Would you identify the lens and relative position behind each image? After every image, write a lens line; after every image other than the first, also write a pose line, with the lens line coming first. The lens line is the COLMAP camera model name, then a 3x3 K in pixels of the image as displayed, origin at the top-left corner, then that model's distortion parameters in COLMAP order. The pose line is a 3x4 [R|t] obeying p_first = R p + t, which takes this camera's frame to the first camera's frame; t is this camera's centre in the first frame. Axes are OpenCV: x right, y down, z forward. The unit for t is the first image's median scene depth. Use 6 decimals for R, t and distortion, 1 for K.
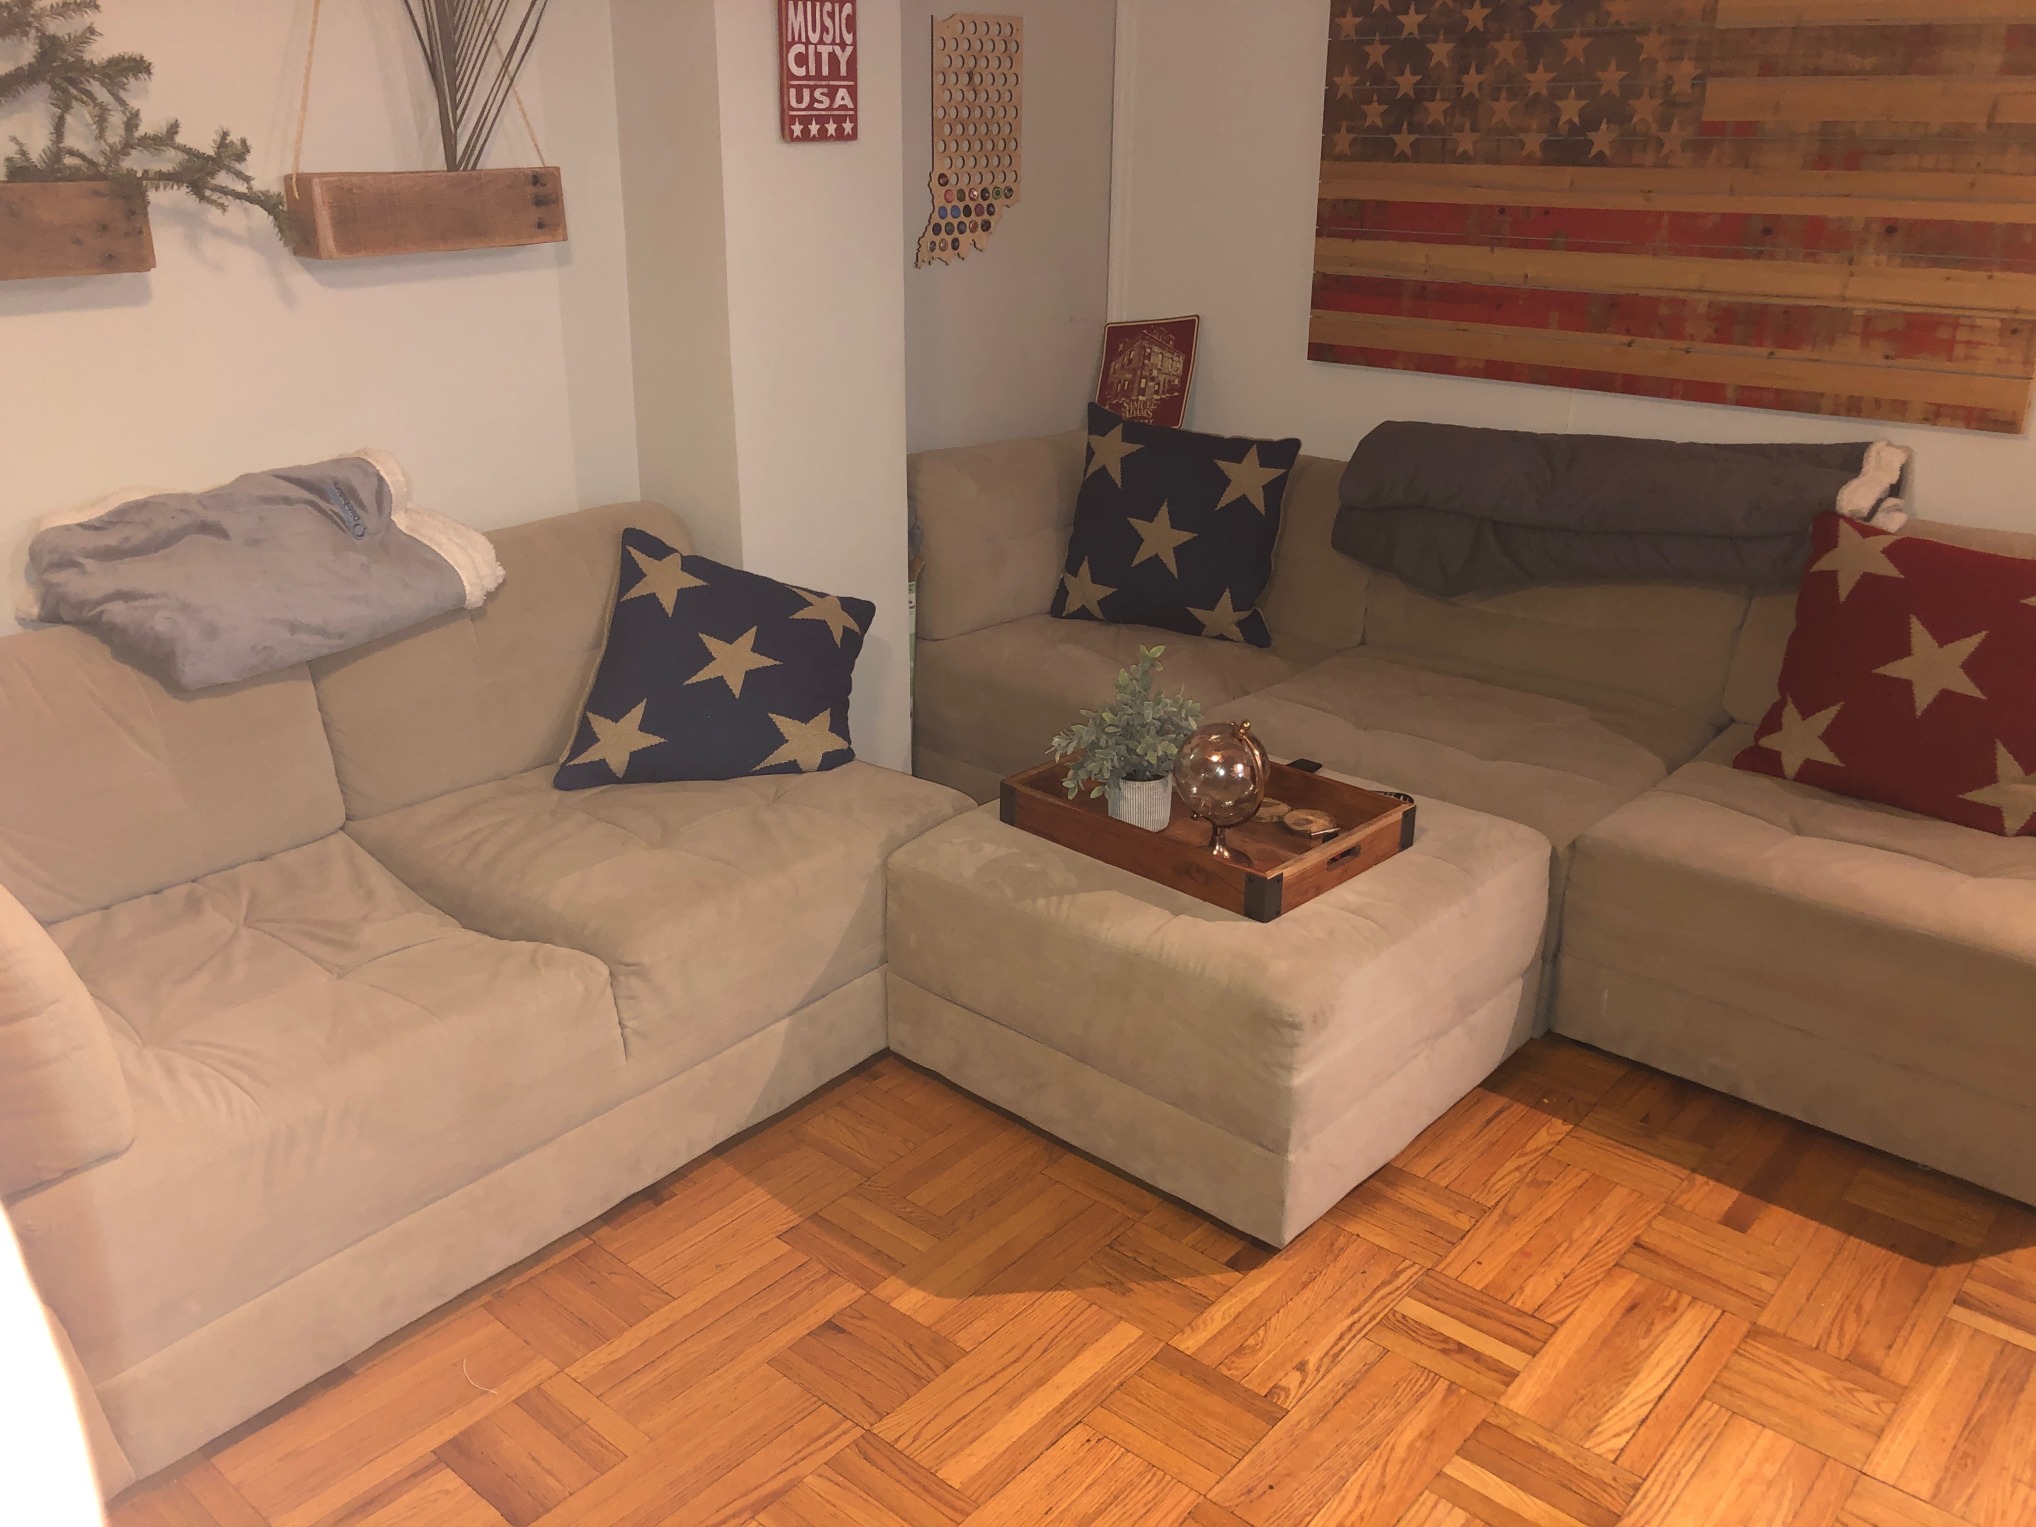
lens RADIAL K [[1727.8, 0, 1018.0], [0, 1727.8, 763.5], [0, 0, 1]] dist [0.008947, 0.002644]
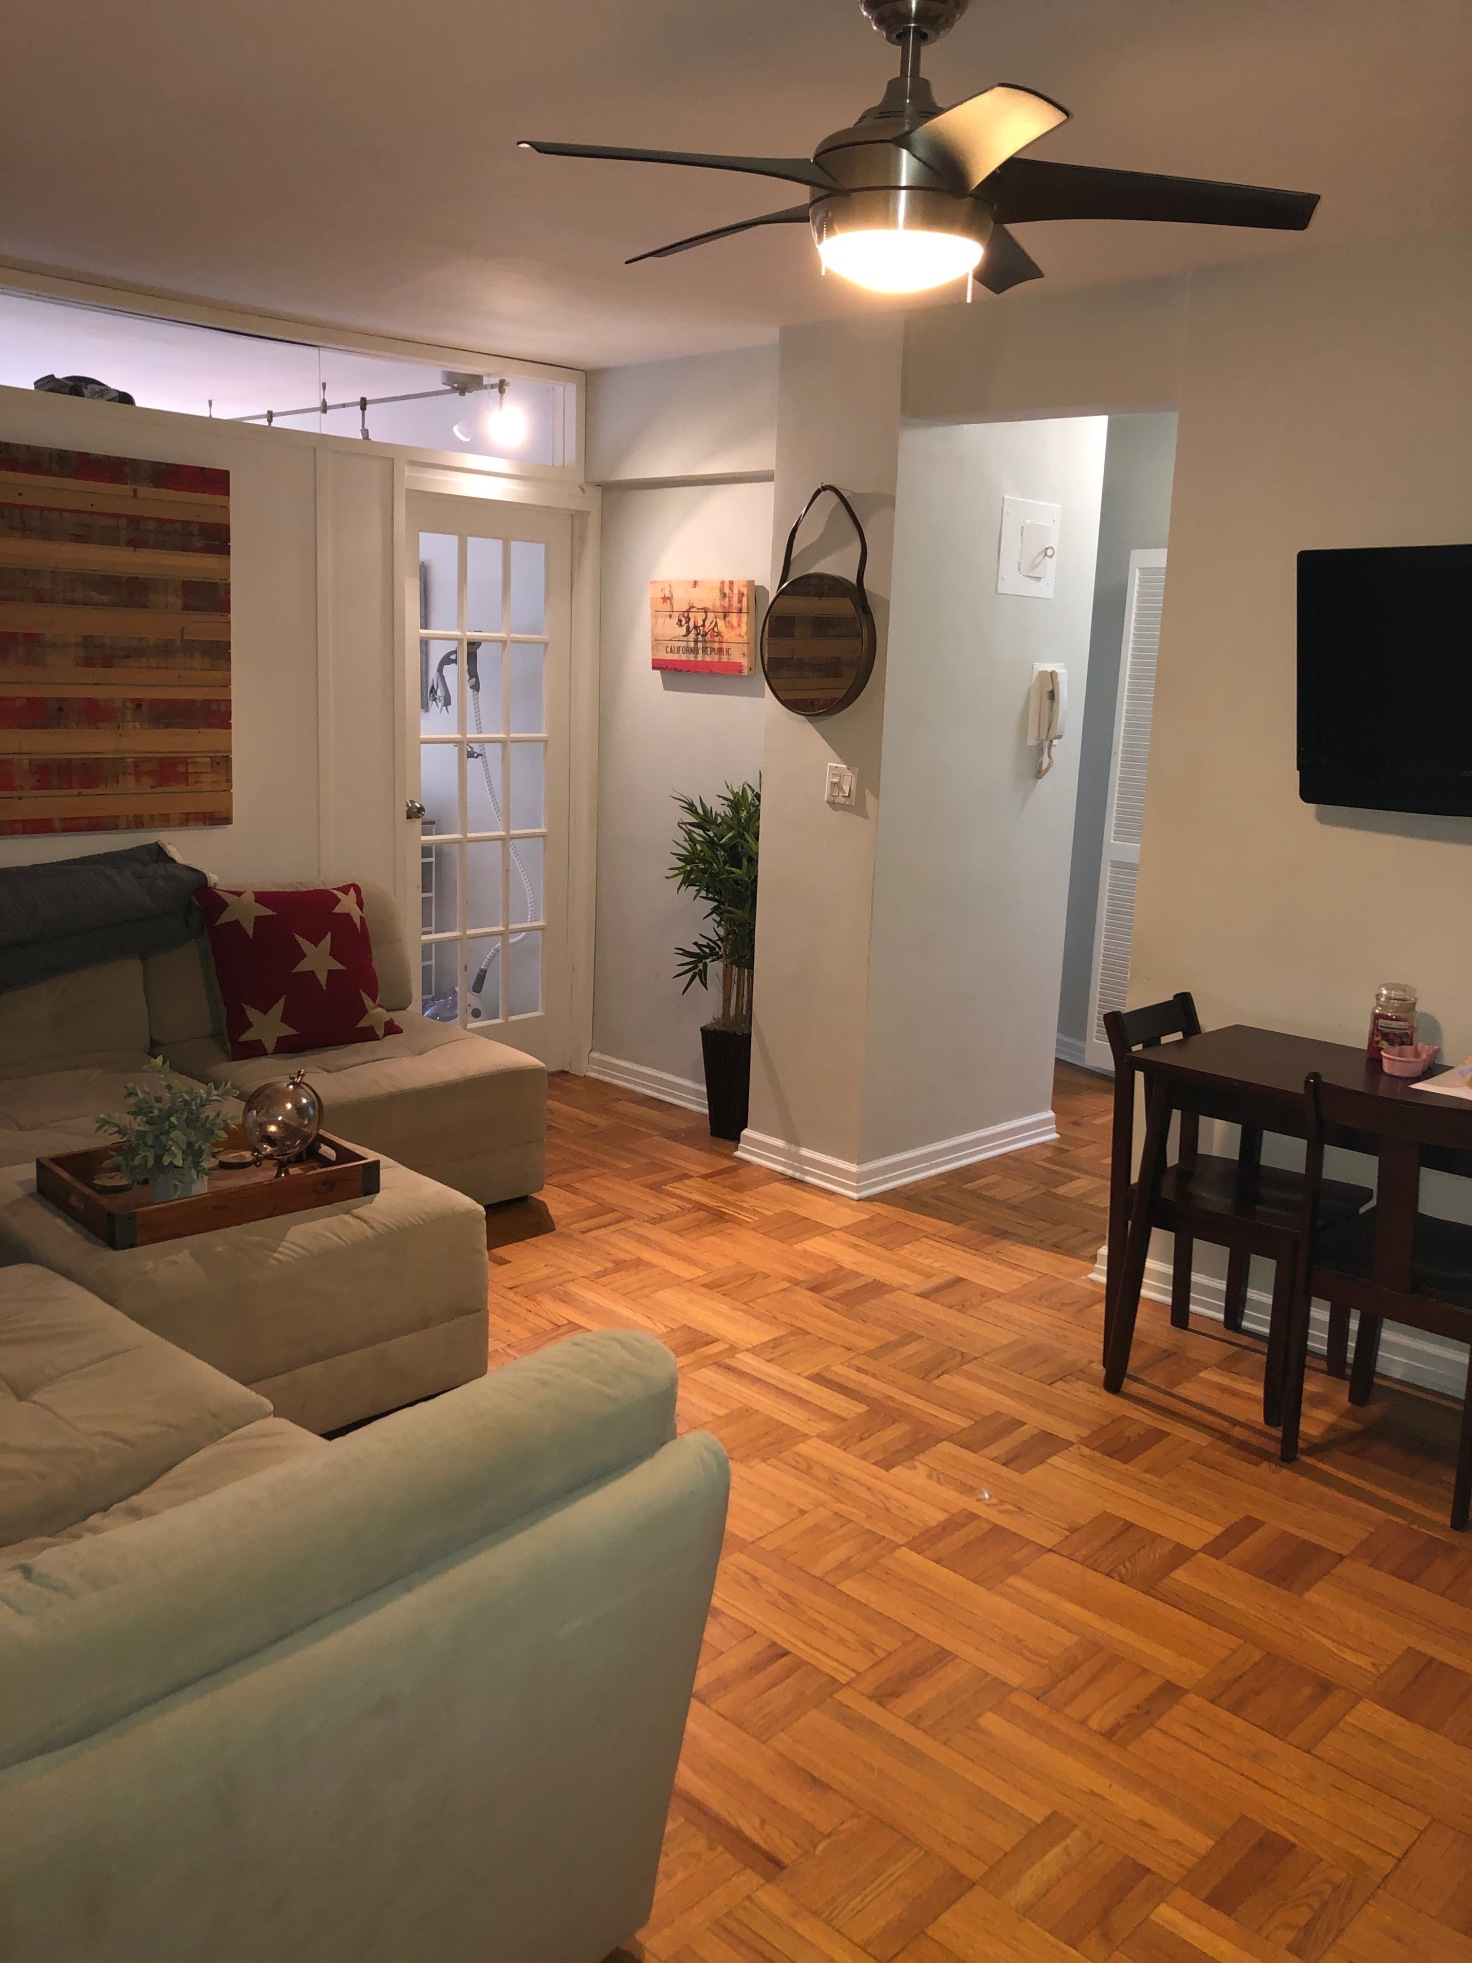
lens RADIAL K [[1656.2, 0, 736.0], [0, 1656.2, 981.5], [0, 0, 1]] dist [0.048330, -0.015106]
pose [[0.052759, -0.202991, 0.977758, -0.953510], [0.312542, 0.933288, 0.176894, -0.181116], [-0.948438, 0.296258, 0.112682, 0.421272]]
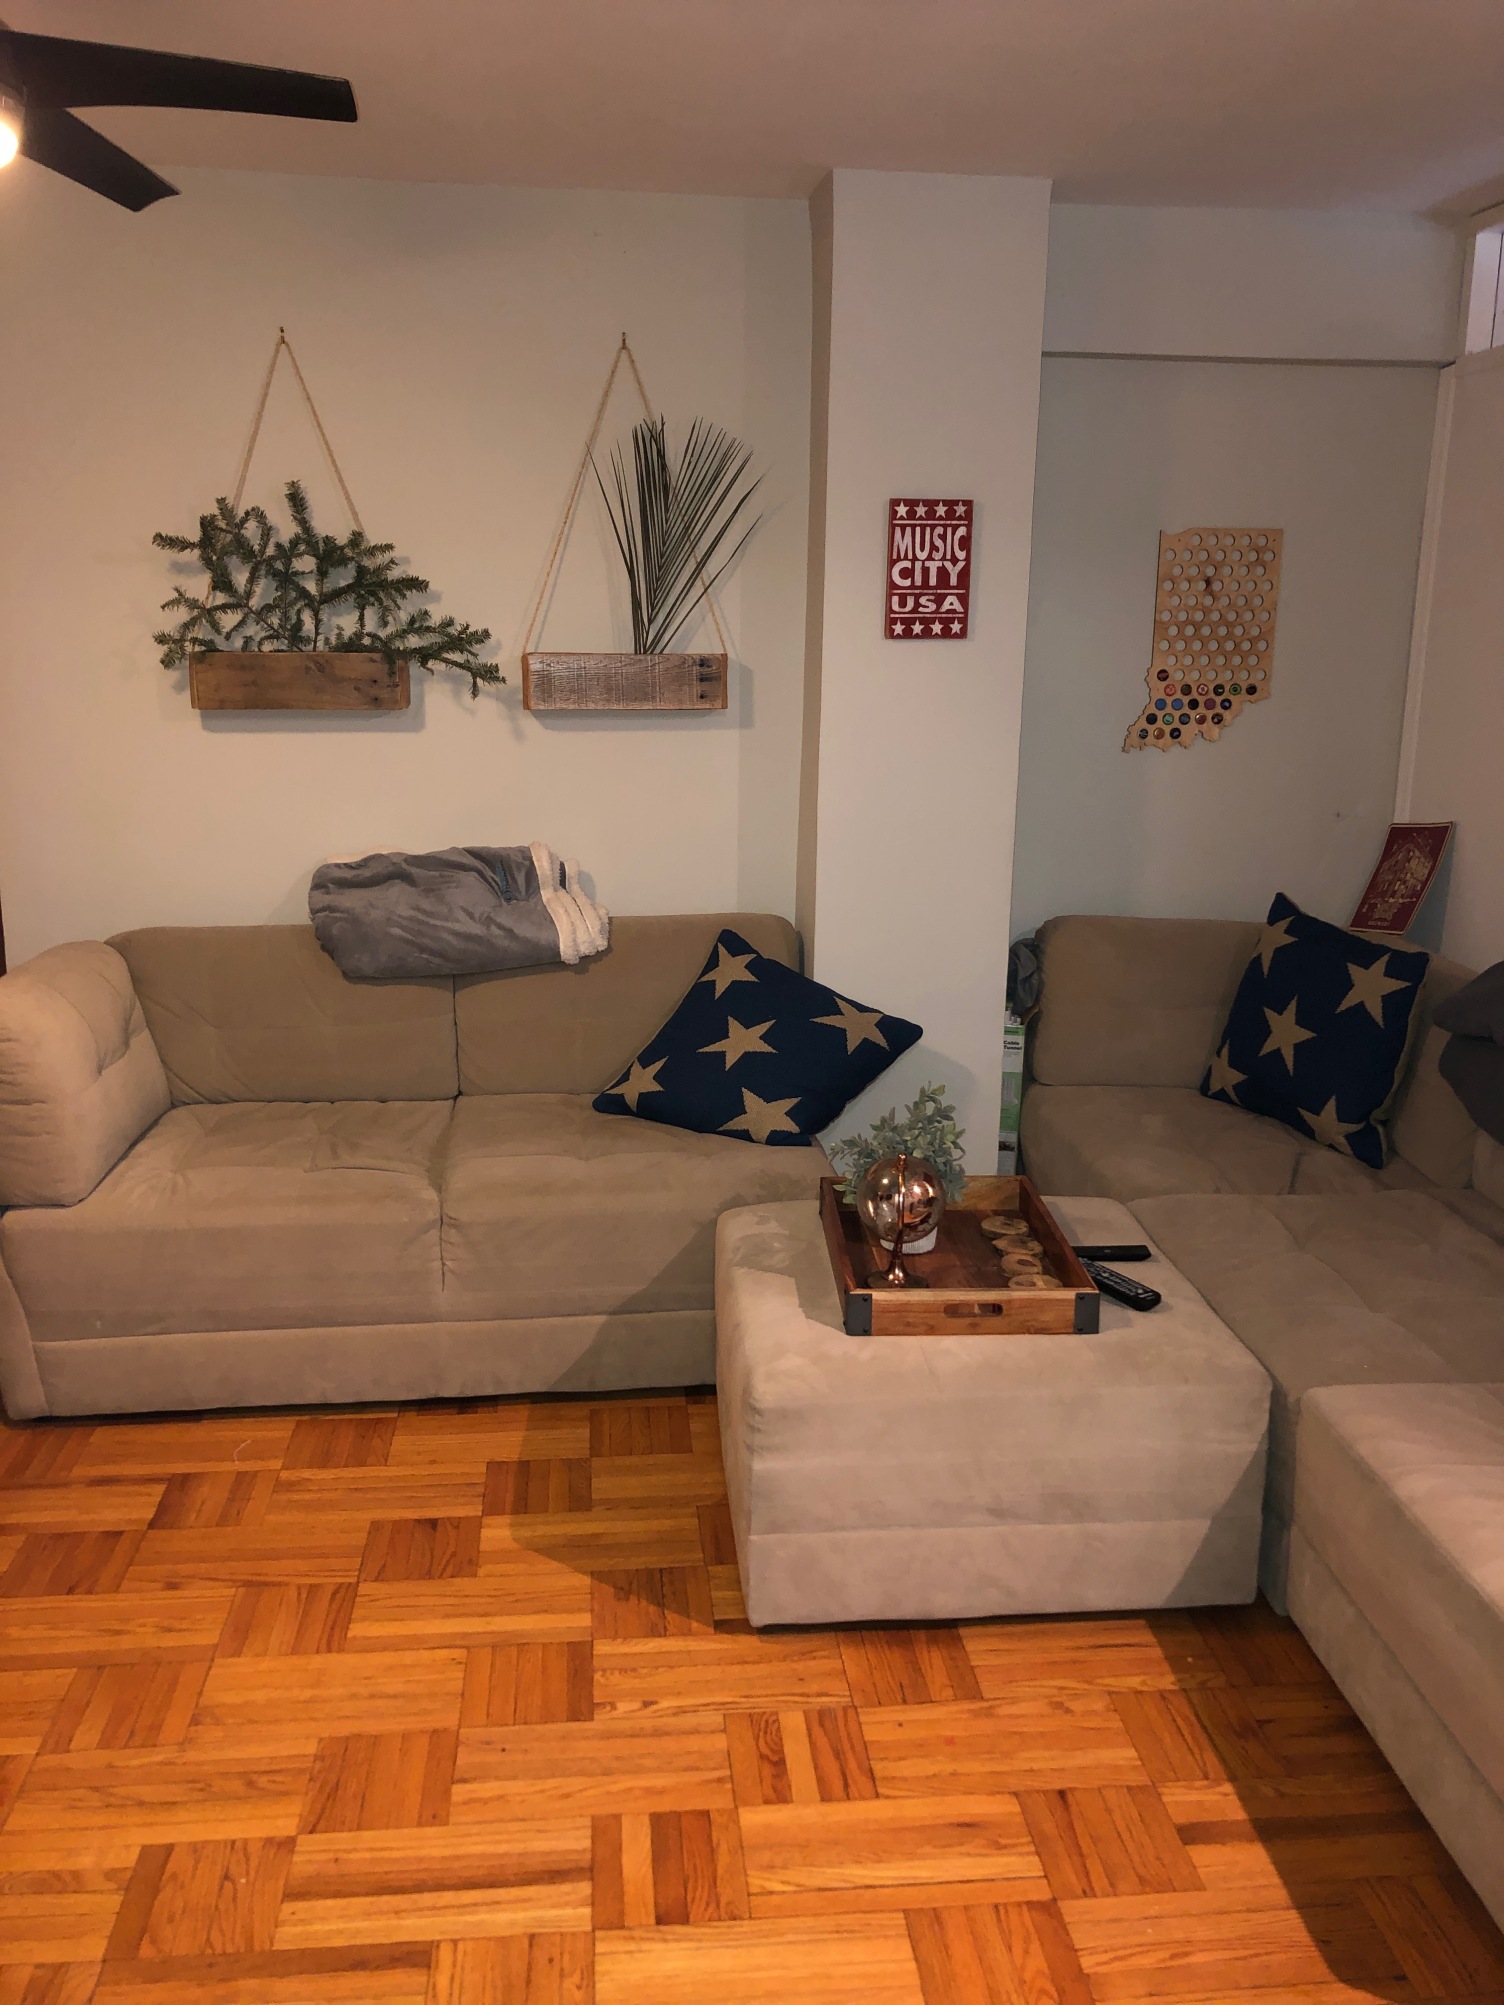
lens RADIAL K [[1691.6, 0, 752.0], [0, 1691.6, 1002.5], [0, 0, 1]] dist [0.048330, -0.015106]
pose [[0.719974, 0.163651, -0.674430, 0.641094], [-0.251272, 0.967336, -0.033515, -0.048226], [0.646916, 0.193596, 0.737578, 0.110004]]
